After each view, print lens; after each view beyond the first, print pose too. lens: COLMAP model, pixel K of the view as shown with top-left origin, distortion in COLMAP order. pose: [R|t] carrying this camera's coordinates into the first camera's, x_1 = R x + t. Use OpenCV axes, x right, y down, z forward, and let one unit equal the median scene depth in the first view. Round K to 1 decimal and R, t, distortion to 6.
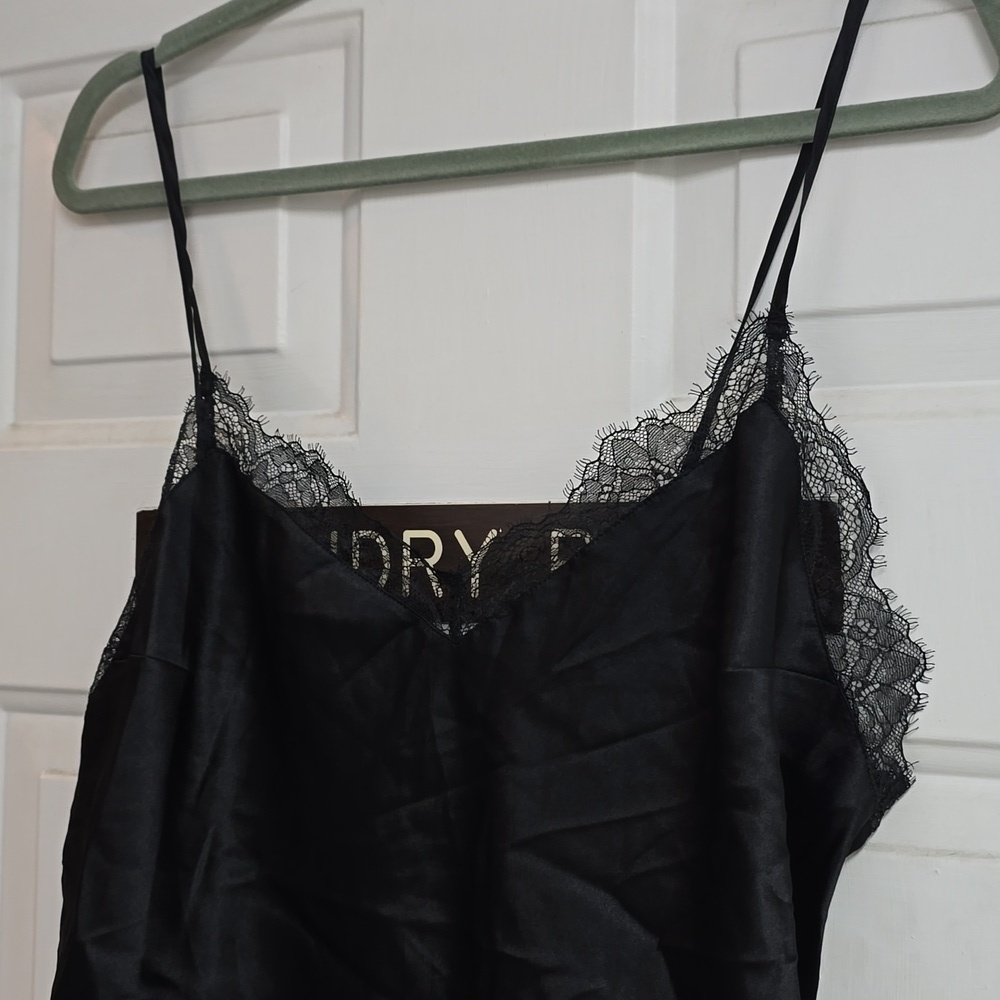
lens RADIAL K [[1459.1, 0, 500.0], [0, 1459.1, 500.0], [0, 0, 1]] dist [0.169848, -0.571962]
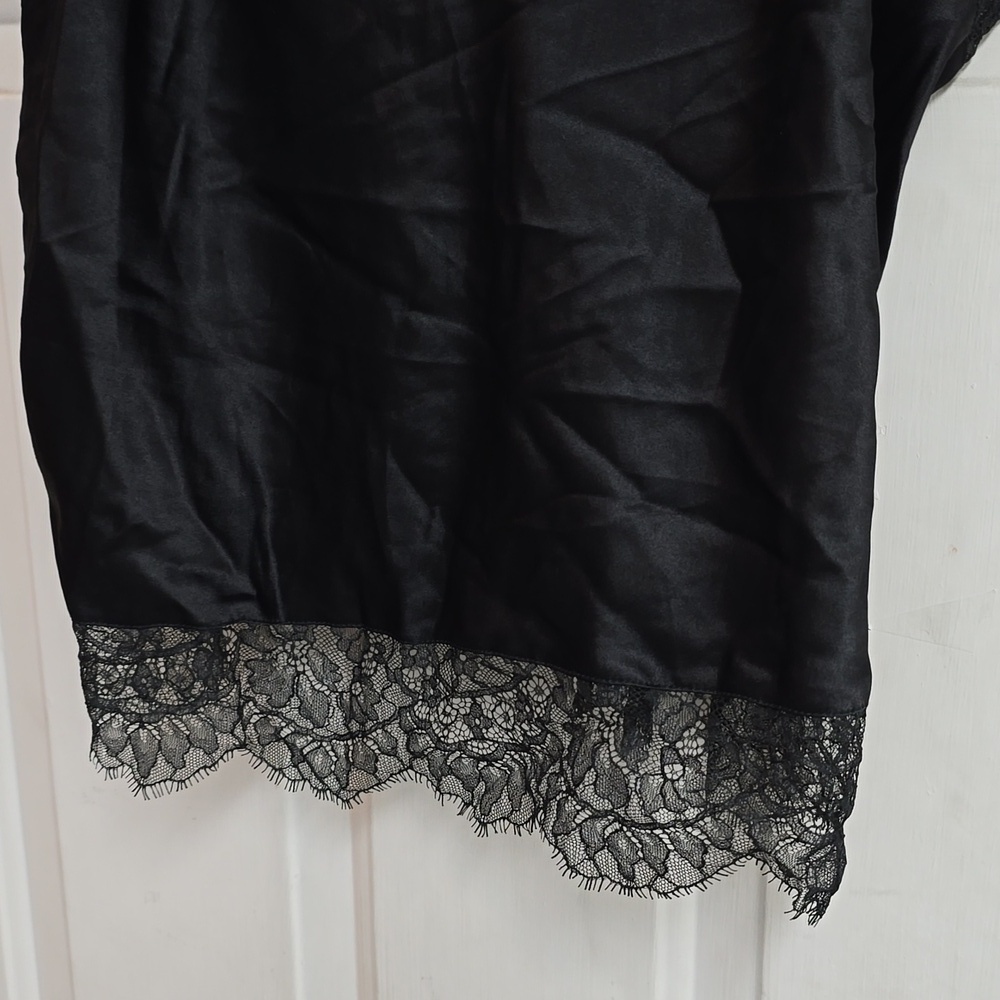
lens RADIAL K [[1491.4, 0, 500.0], [0, 1491.4, 500.0], [0, 0, 1]] dist [0.041685, -0.032047]
pose [[0.999634, -0.026744, 0.004089, -0.021541], [0.024076, 0.948296, 0.316471, 0.170389], [-0.012342, -0.316257, 0.948593, 0.104056]]
